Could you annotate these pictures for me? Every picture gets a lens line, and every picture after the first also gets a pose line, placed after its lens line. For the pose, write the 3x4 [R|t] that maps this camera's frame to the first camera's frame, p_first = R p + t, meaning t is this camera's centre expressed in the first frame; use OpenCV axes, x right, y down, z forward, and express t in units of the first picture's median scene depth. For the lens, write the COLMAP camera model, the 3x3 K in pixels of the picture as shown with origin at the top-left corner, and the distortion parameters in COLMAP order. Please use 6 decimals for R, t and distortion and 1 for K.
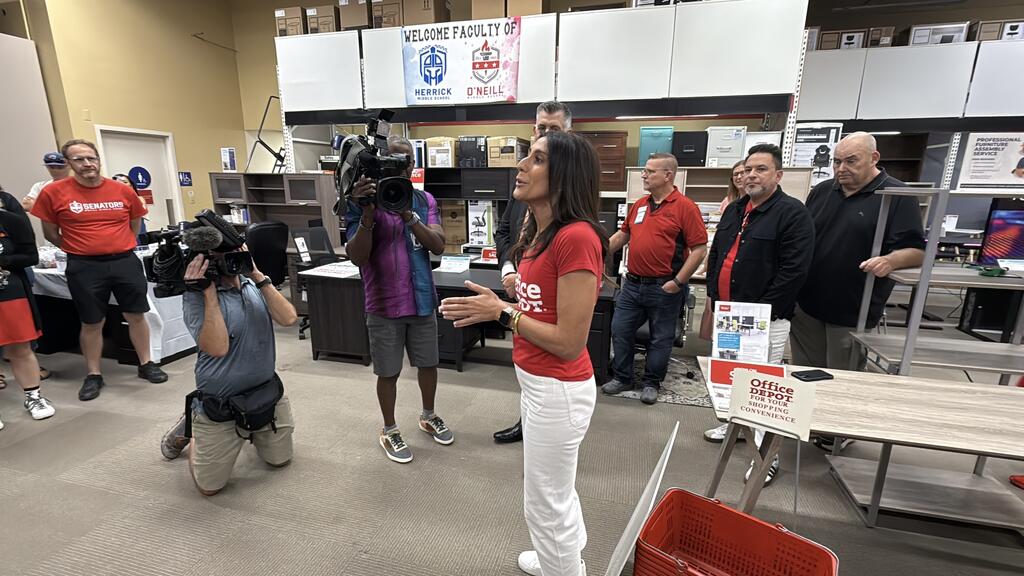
lens RADIAL K [[460.2, 0, 511.1], [0, 460.2, 289.8], [0, 0, 1]] dist [0.001647, 0.000310]
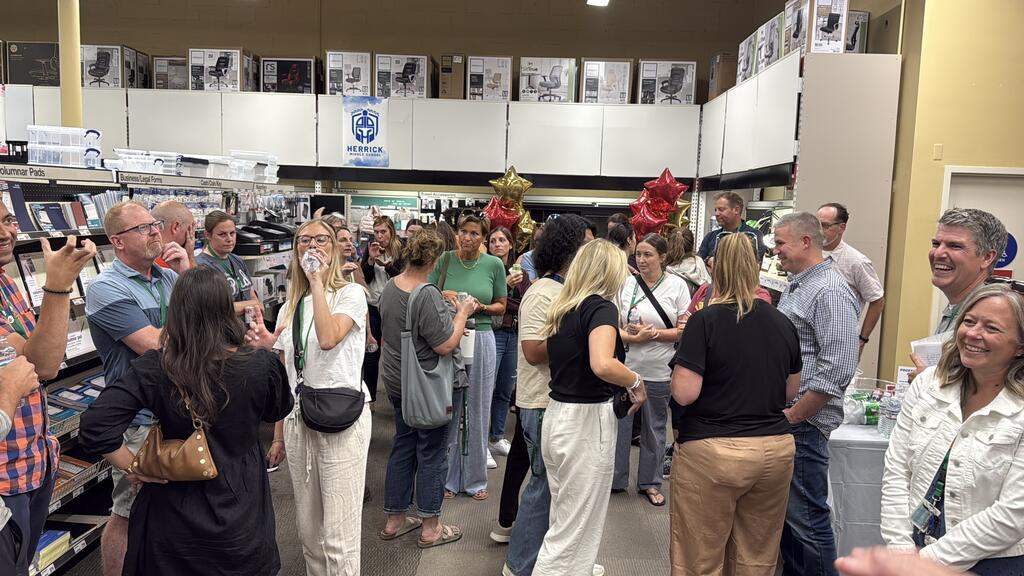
lens RADIAL K [[787.7, 0, 507.8], [0, 787.7, 288.4], [0, 0, 1]] dist [0.127571, -0.245125]
pose [[0.225585, 0.099813, -0.969097, 0.035811], [-0.251706, 0.966935, 0.040998, -0.097601], [0.941146, 0.234679, 0.243249, 0.227808]]
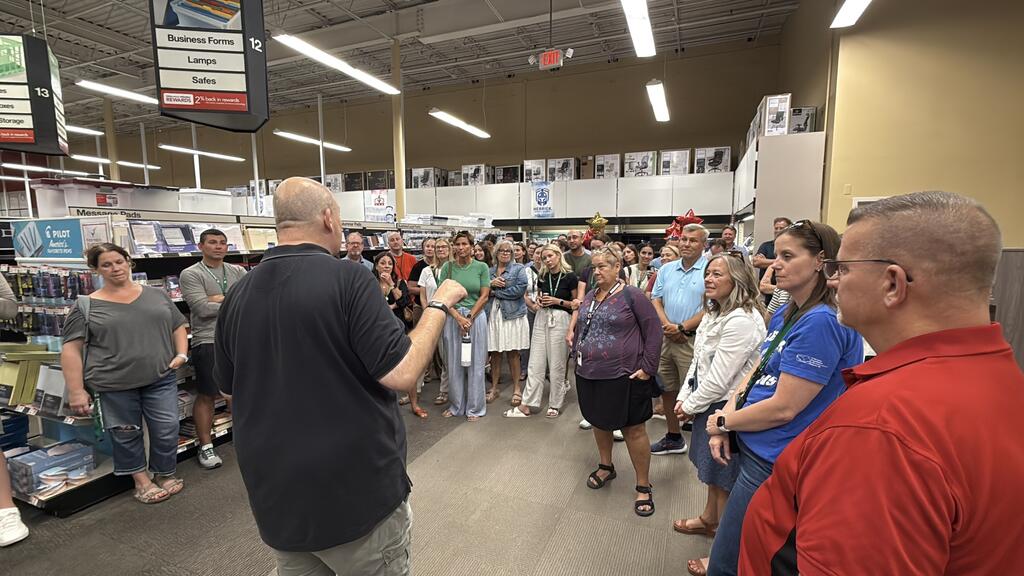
lens RADIAL K [[446.9, 0, 514.0], [0, 446.9, 289.6], [0, 0, 1]] dist [0.000876, -0.000310]
pose [[-0.121701, 0.101154, -0.987399, 0.179574], [-0.226974, 0.965598, 0.126896, -0.128798], [0.966267, 0.239558, -0.094555, 0.453310]]
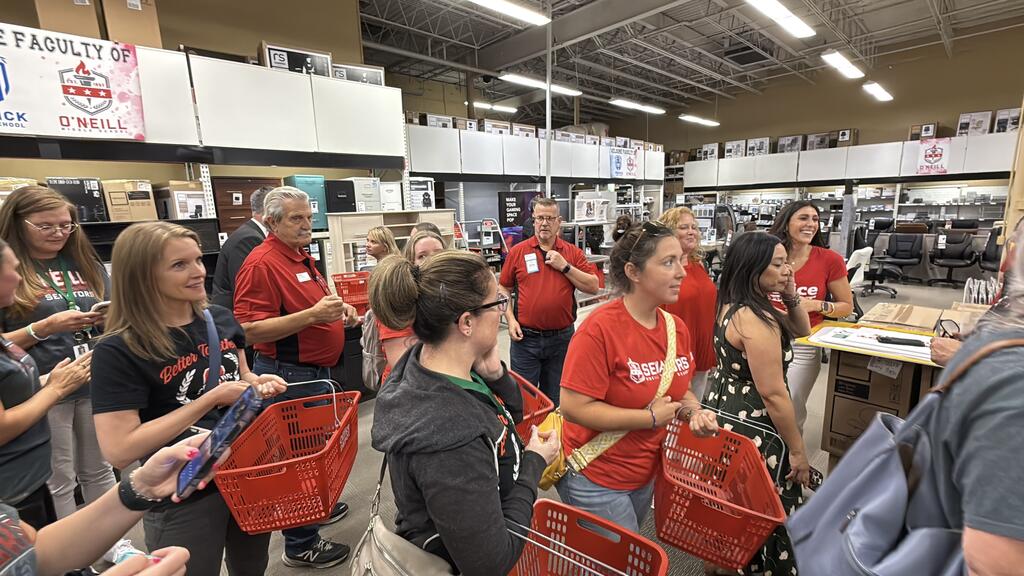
lens RADIAL K [[446.9, 0, 514.0], [0, 446.9, 289.6], [0, 0, 1]] dist [0.000876, -0.000310]
pose [[0.535936, -0.181346, 0.824552, -0.357867], [0.228235, 0.971414, 0.065300, -0.036987], [-0.812823, 0.153195, 0.562005, 0.016672]]
